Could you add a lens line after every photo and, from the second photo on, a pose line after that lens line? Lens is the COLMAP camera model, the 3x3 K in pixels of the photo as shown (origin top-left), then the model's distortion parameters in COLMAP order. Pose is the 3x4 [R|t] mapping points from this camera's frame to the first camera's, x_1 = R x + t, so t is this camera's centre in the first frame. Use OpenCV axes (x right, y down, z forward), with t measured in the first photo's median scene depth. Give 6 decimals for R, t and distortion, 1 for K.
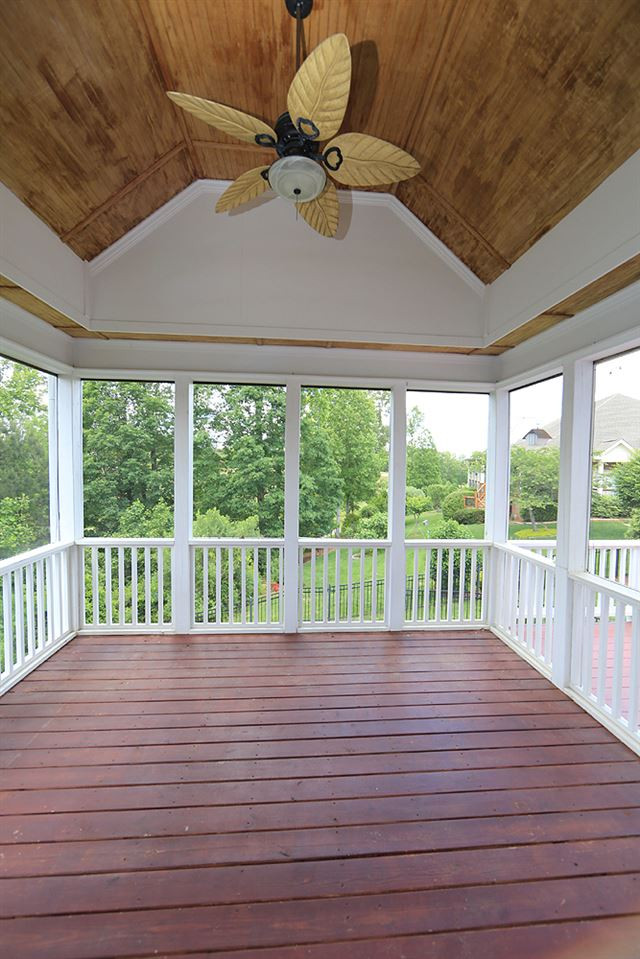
lens RADIAL K [[379.4, 0, 320.0], [0, 379.4, 479.5], [0, 0, 1]] dist [-0.000488, 0.000088]
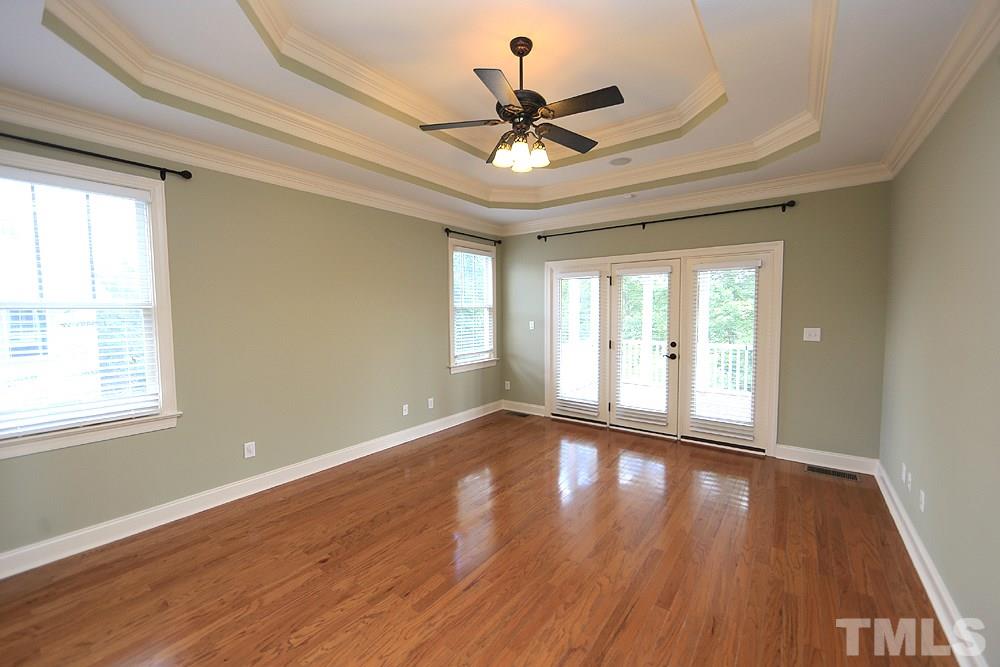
lens RADIAL K [[395.7, 0, 500.0], [0, 395.7, 333.5], [0, 0, 1]] dist [-0.000488, 0.000088]
pose [[0.776892, 0.026643, -0.629070, 0.037575], [-0.015417, 0.999610, 0.023296, 0.010574], [0.629445, -0.008400, 0.777000, -0.224399]]
